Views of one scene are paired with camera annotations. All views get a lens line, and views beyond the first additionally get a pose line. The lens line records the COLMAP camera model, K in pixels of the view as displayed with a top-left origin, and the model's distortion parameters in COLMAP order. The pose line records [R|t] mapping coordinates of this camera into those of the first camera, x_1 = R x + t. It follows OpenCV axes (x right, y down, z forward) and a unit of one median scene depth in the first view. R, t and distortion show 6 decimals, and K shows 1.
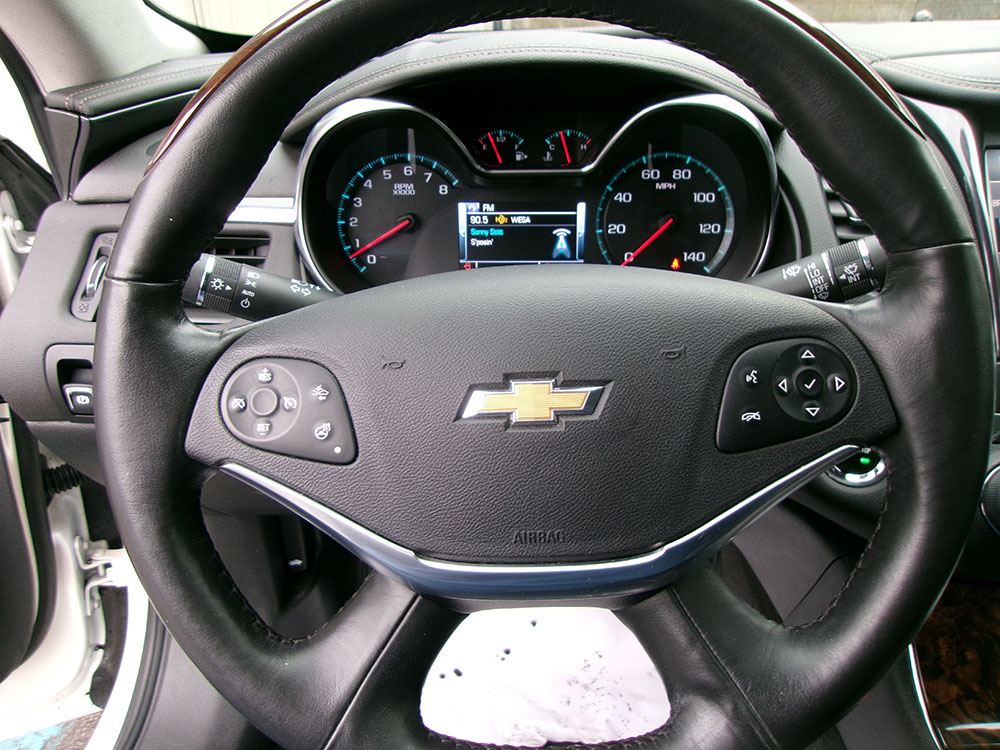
lens RADIAL K [[766.0, 0, 494.9], [0, 766.0, 373.4], [0, 0, 1]] dist [-0.016291, 0.033622]
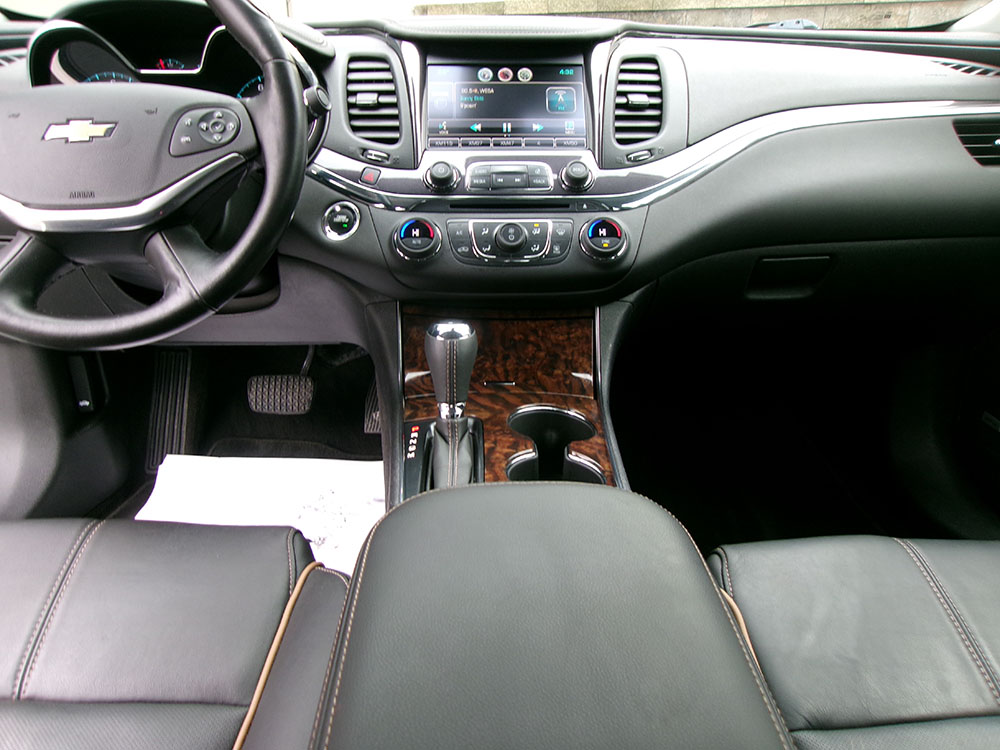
lens RADIAL K [[766.0, 0, 494.9], [0, 766.0, 373.4], [0, 0, 1]] dist [-0.016291, 0.033622]
pose [[0.997772, -0.007624, 0.066276, 0.637947], [0.013569, 0.995874, -0.089724, 0.553030], [-0.065319, 0.090424, 0.993759, -0.675941]]
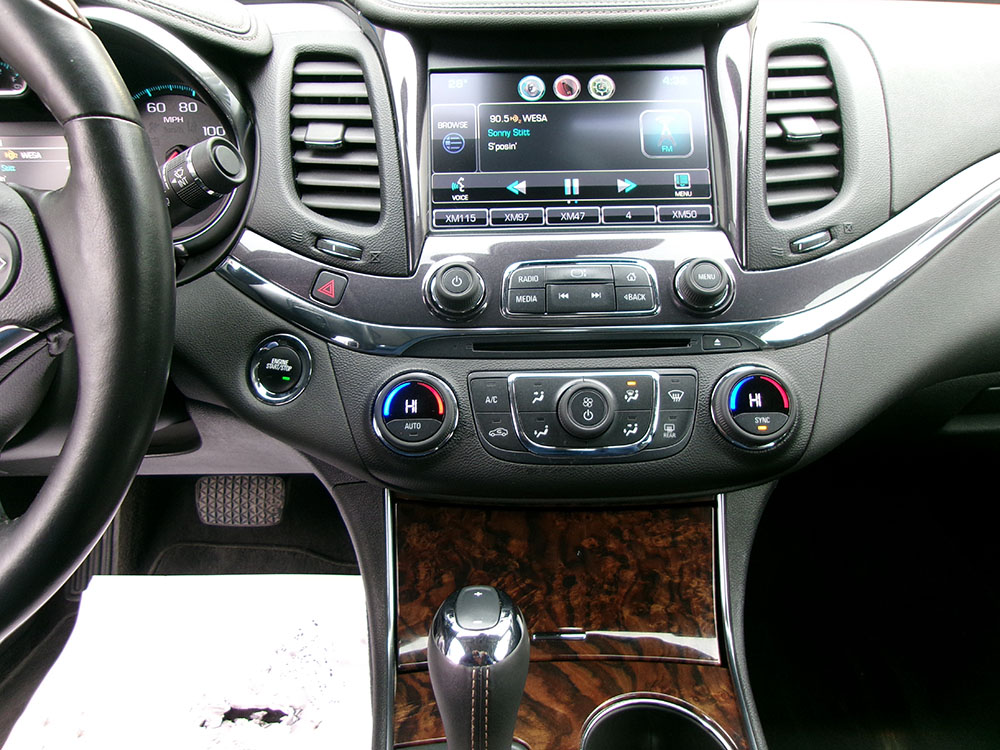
lens RADIAL K [[766.0, 0, 494.9], [0, 766.0, 373.4], [0, 0, 1]] dist [-0.016291, 0.033622]
pose [[0.998831, -0.018072, 0.044823, 0.638141], [0.018430, 0.999801, -0.007581, 0.107648], [-0.044677, 0.008398, 0.998966, -0.006677]]
